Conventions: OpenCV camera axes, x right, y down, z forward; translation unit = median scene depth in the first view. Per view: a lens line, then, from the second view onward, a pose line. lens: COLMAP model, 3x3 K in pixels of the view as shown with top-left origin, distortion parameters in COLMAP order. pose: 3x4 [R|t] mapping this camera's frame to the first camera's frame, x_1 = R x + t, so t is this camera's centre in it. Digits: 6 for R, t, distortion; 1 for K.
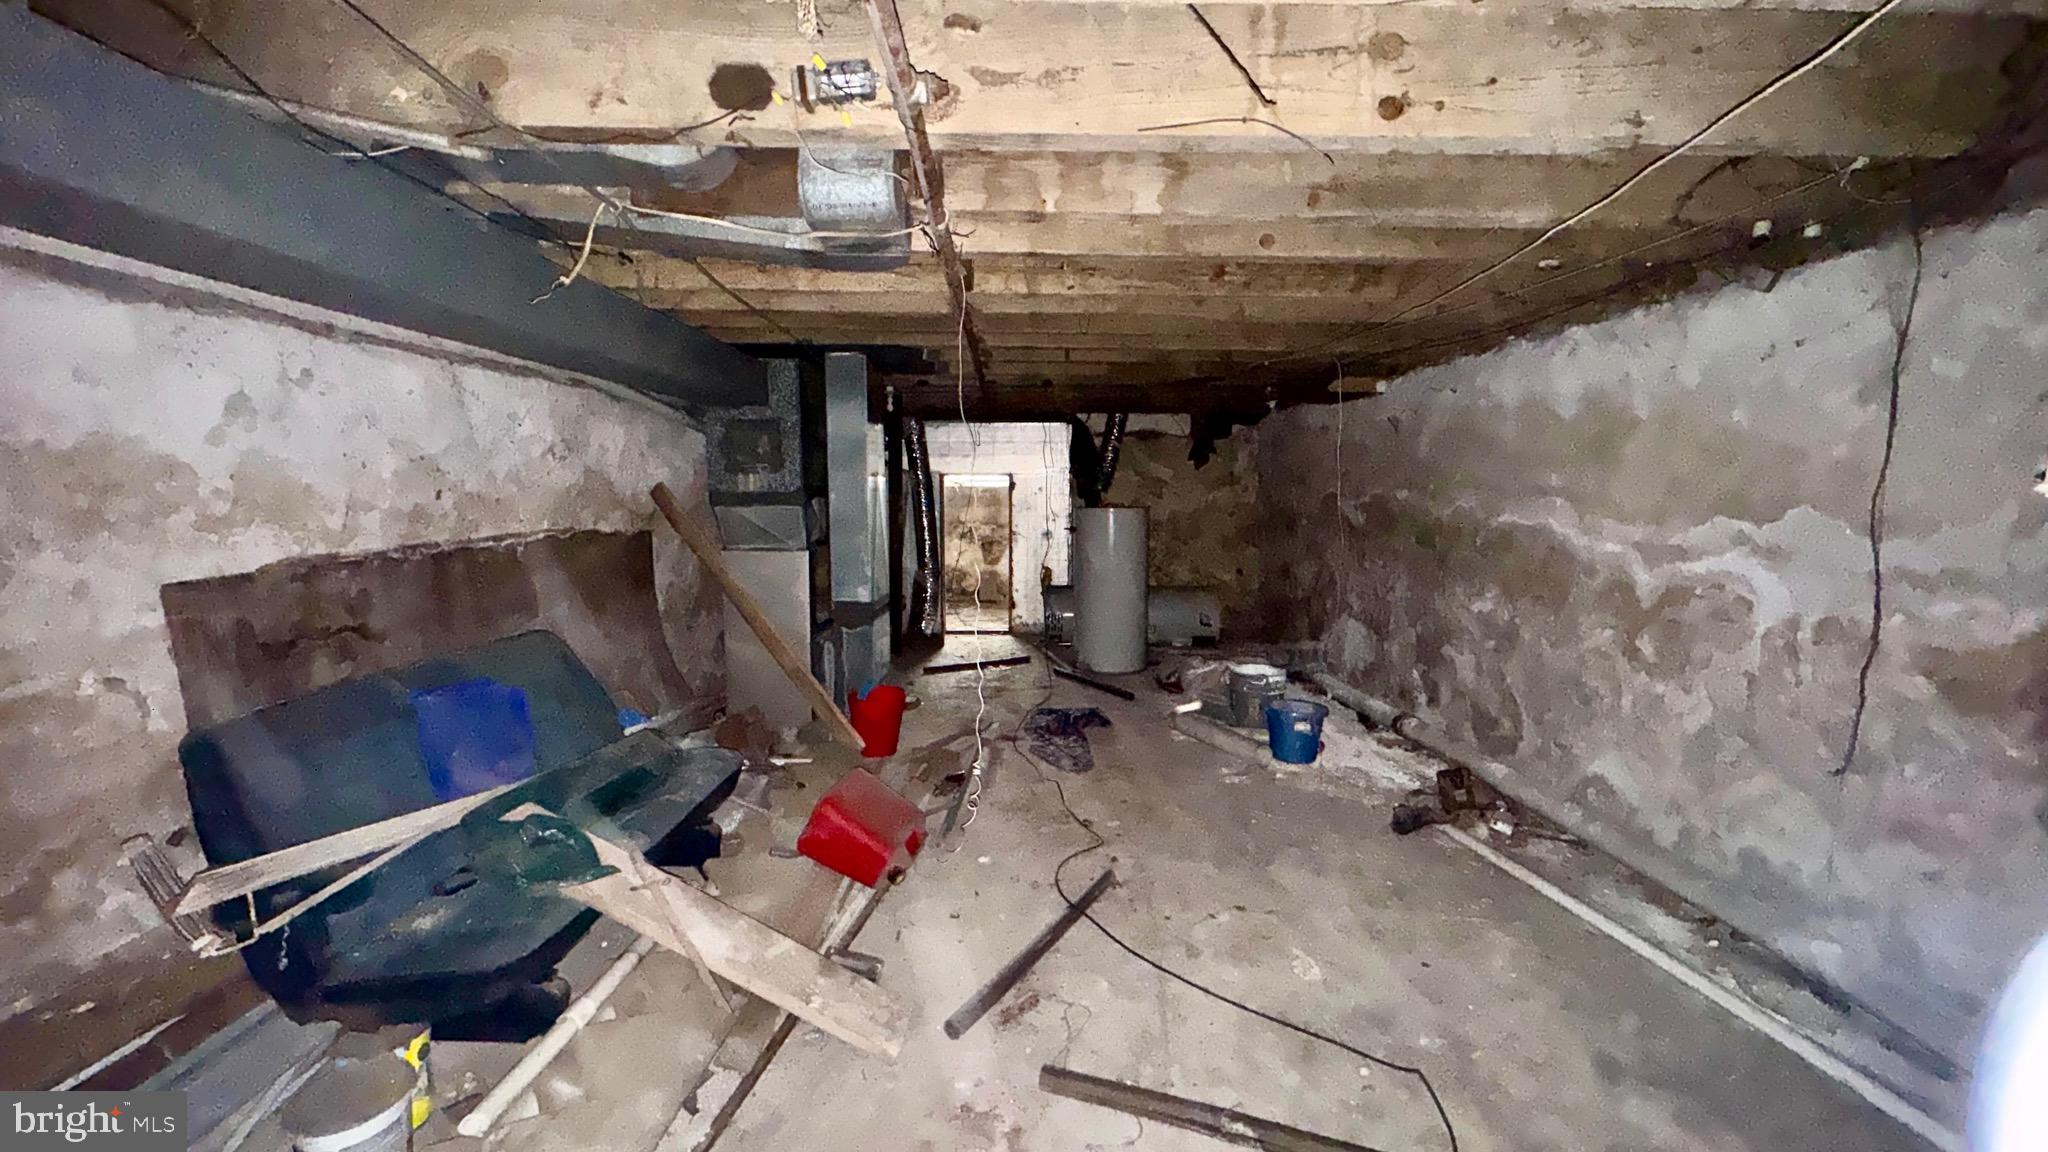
lens RADIAL K [[806.1, 0, 1026.5], [0, 806.1, 579.1], [0, 0, 1]] dist [0.000600, 0.000047]
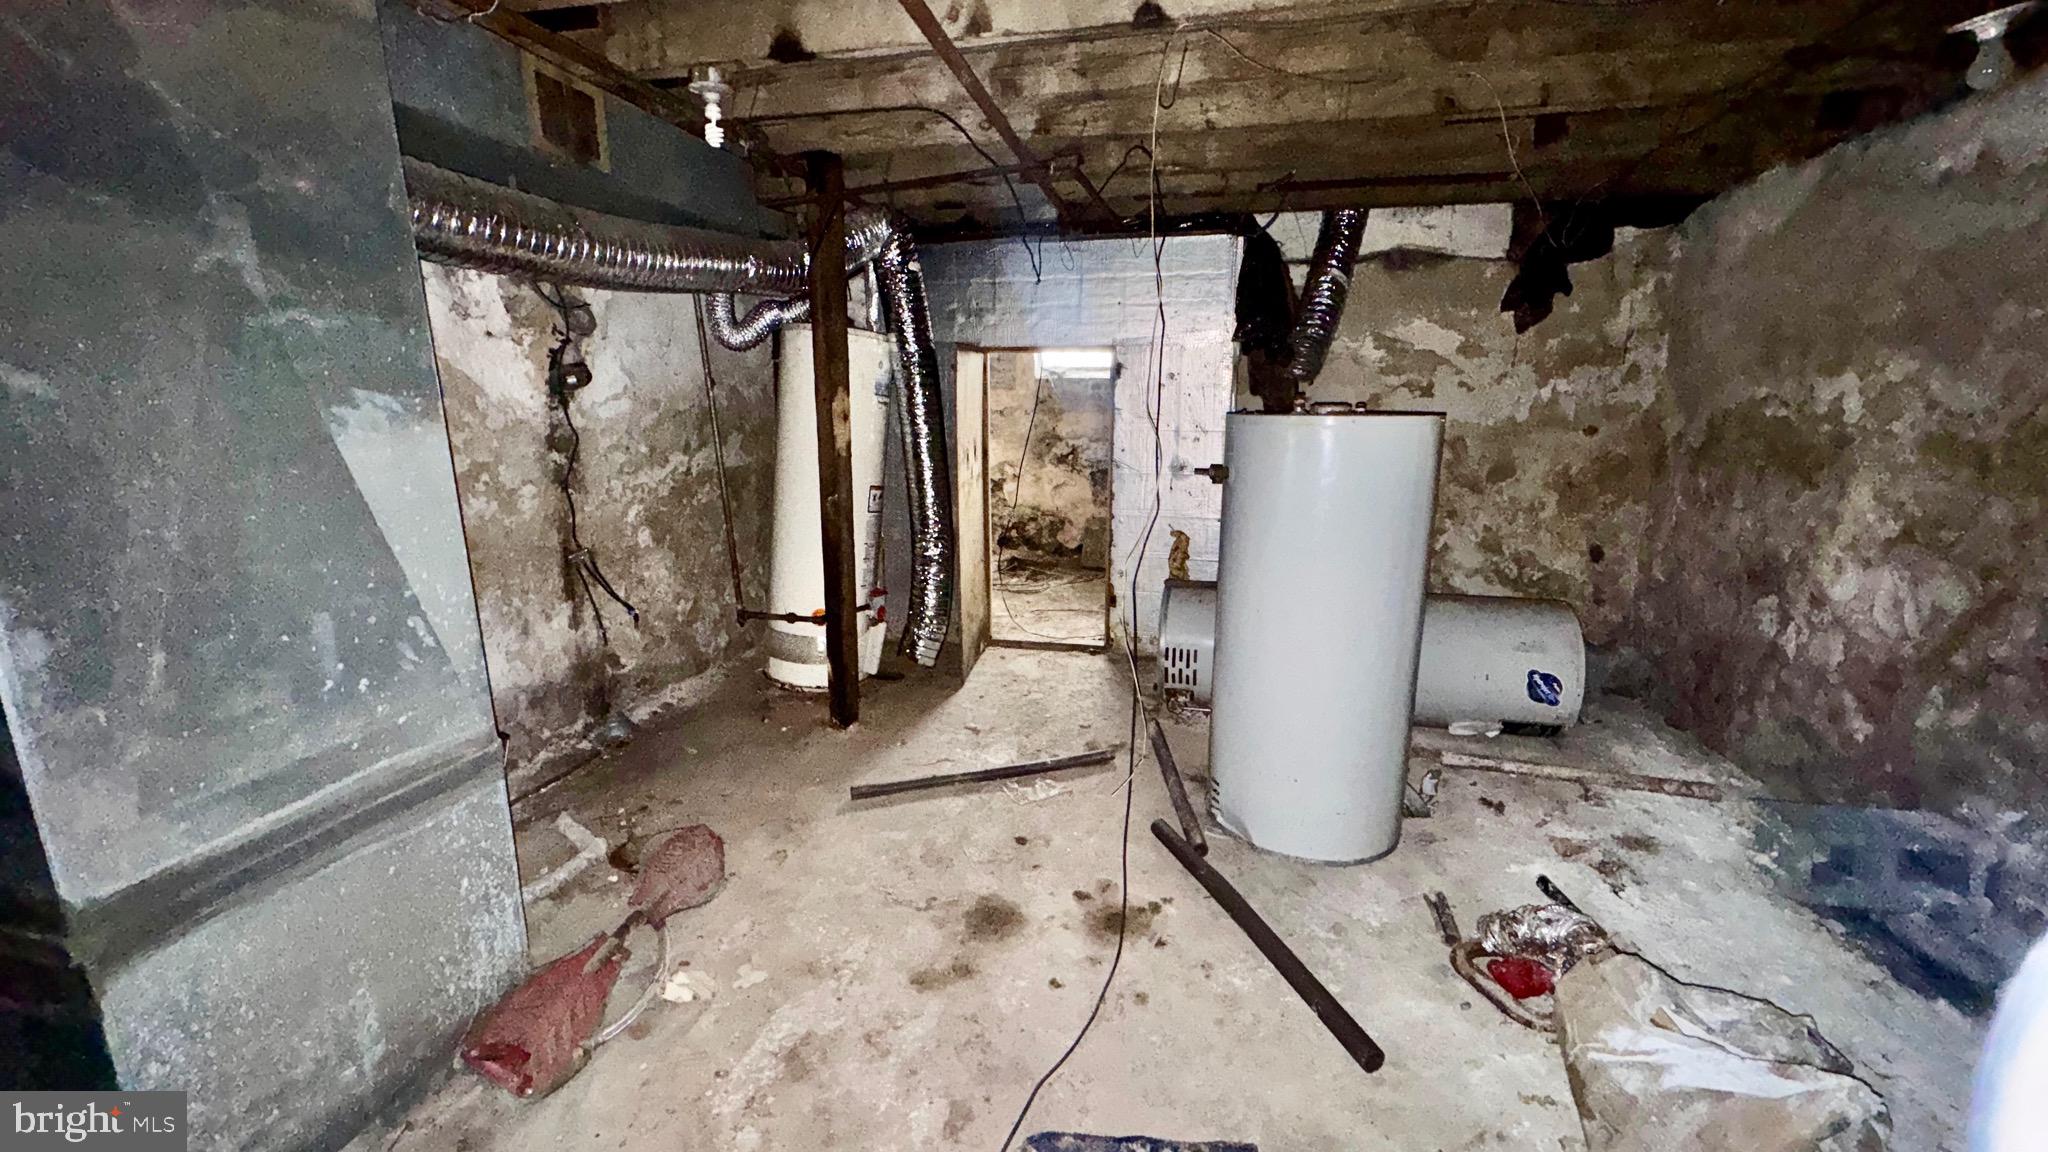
lens RADIAL K [[806.1, 0, 1018.5], [0, 806.1, 571.9], [0, 0, 1]] dist [0.000600, 0.000047]
pose [[0.974643, 0.045718, -0.219044, 0.039449], [-0.022790, 0.994096, 0.106081, -0.041873], [0.222600, -0.098399, 0.969931, 0.476035]]
